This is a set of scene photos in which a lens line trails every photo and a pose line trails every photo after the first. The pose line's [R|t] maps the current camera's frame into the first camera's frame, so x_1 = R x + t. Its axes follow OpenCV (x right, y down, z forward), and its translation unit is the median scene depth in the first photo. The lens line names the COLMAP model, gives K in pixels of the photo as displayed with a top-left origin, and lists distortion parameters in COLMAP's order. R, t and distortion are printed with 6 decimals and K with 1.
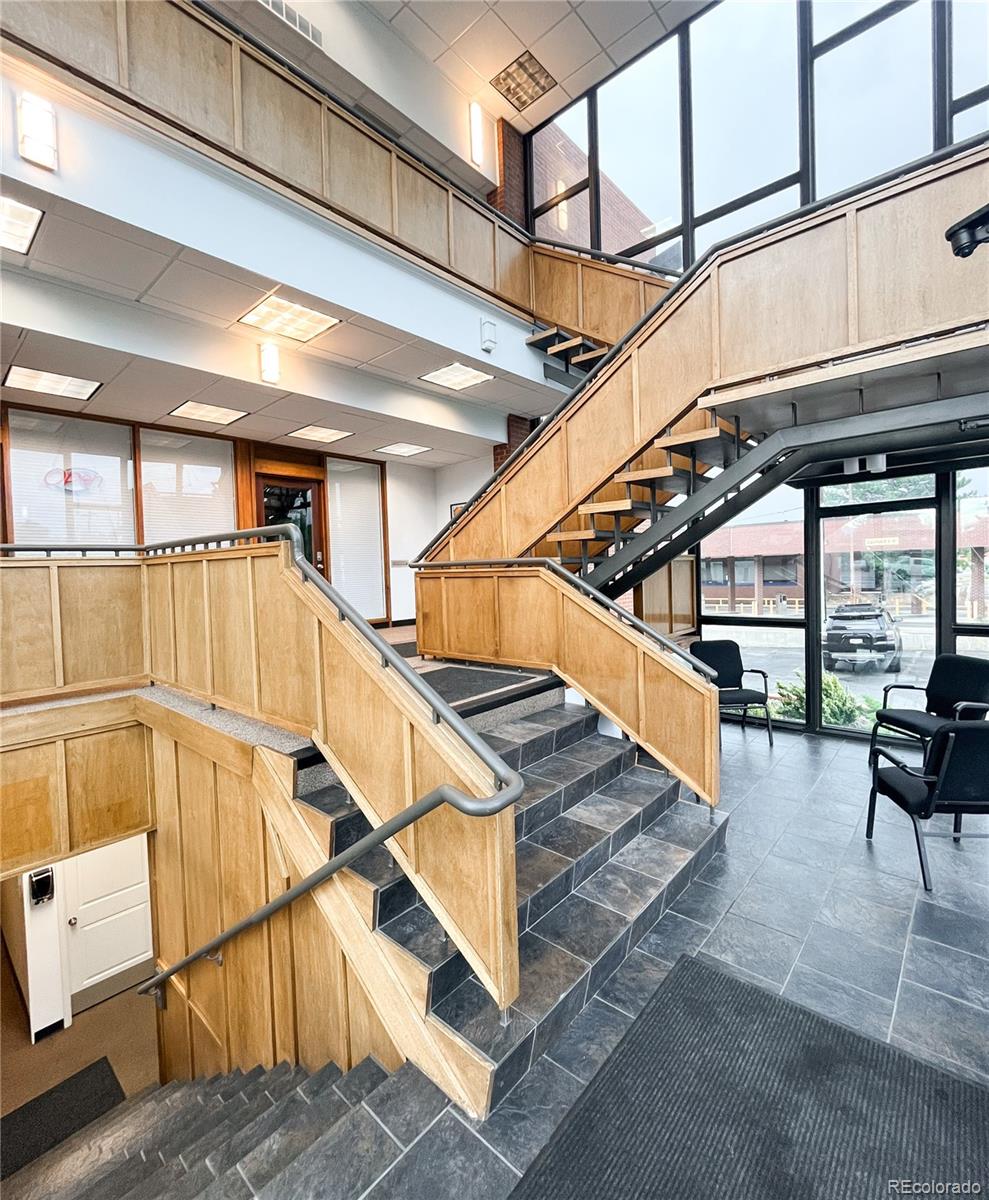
lens RADIAL K [[535.8, 0, 494.4], [0, 535.8, 586.3], [0, 0, 1]] dist [0.000017, -0.000004]
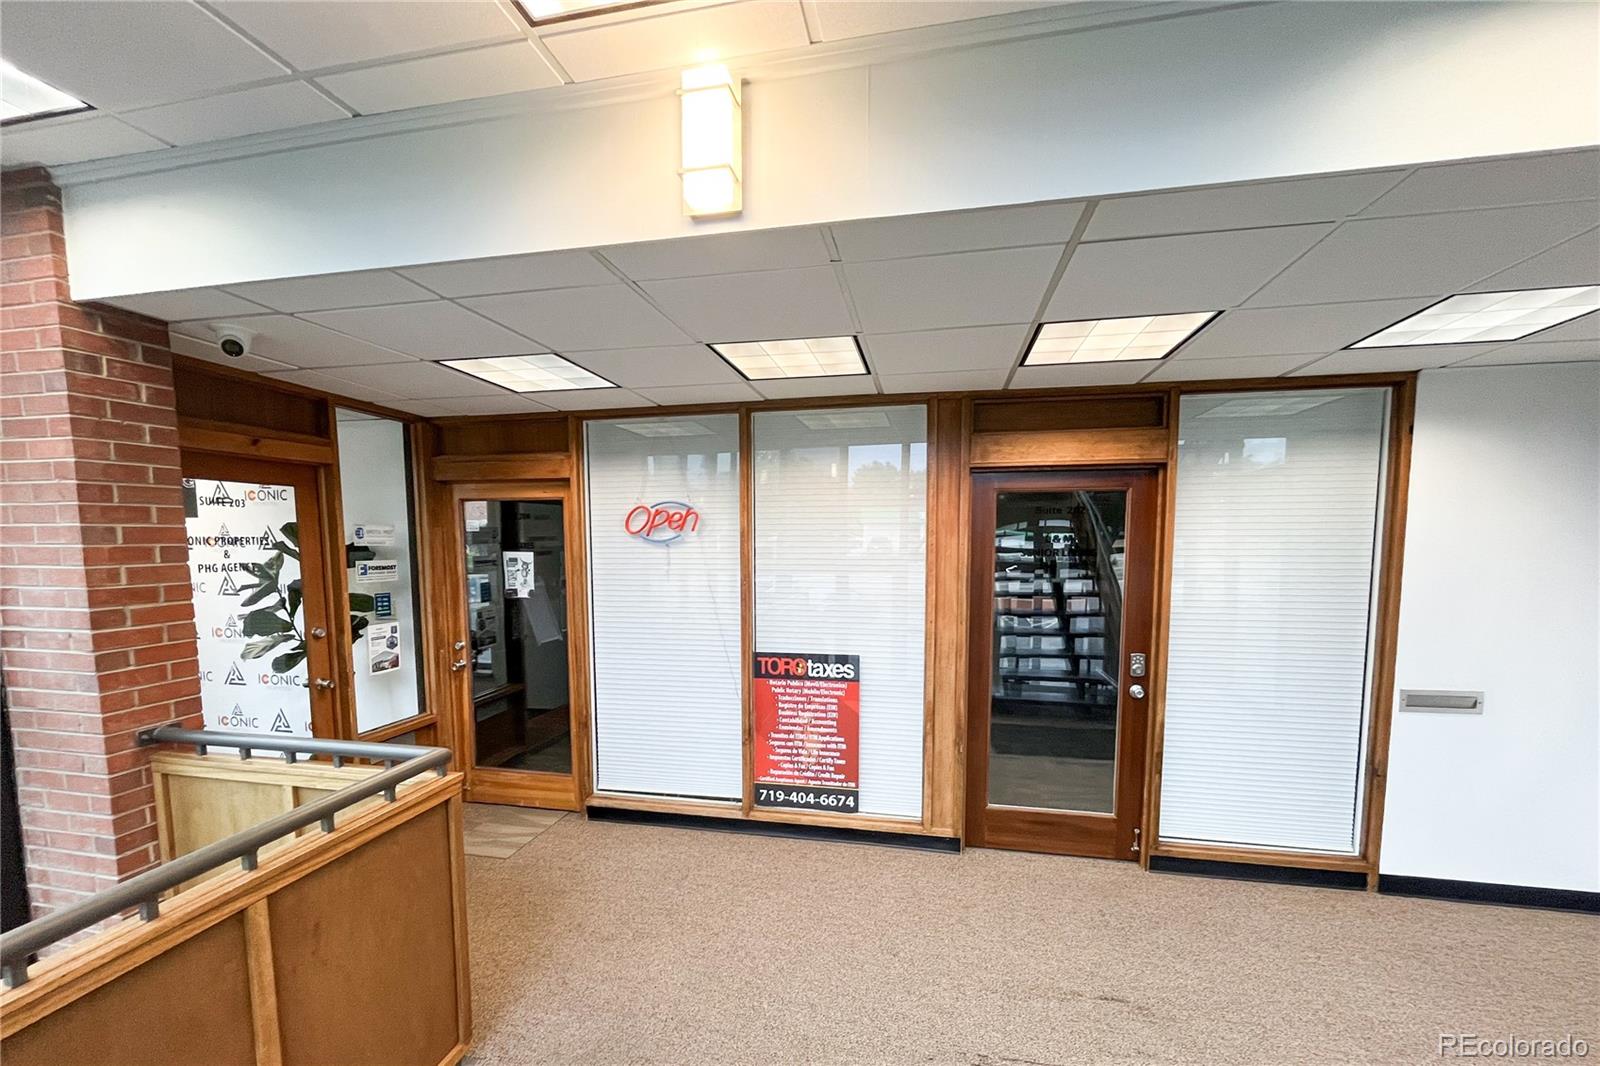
lens RADIAL K [[655.6, 0, 803.3], [0, 655.6, 600.0], [0, 0, 1]] dist [-0.001098, -0.000007]
pose [[0.504728, 0.108297, -0.856459, -0.051368], [-0.039931, 0.993967, 0.102152, -0.140616], [0.862355, -0.017360, 0.506007, 0.558308]]
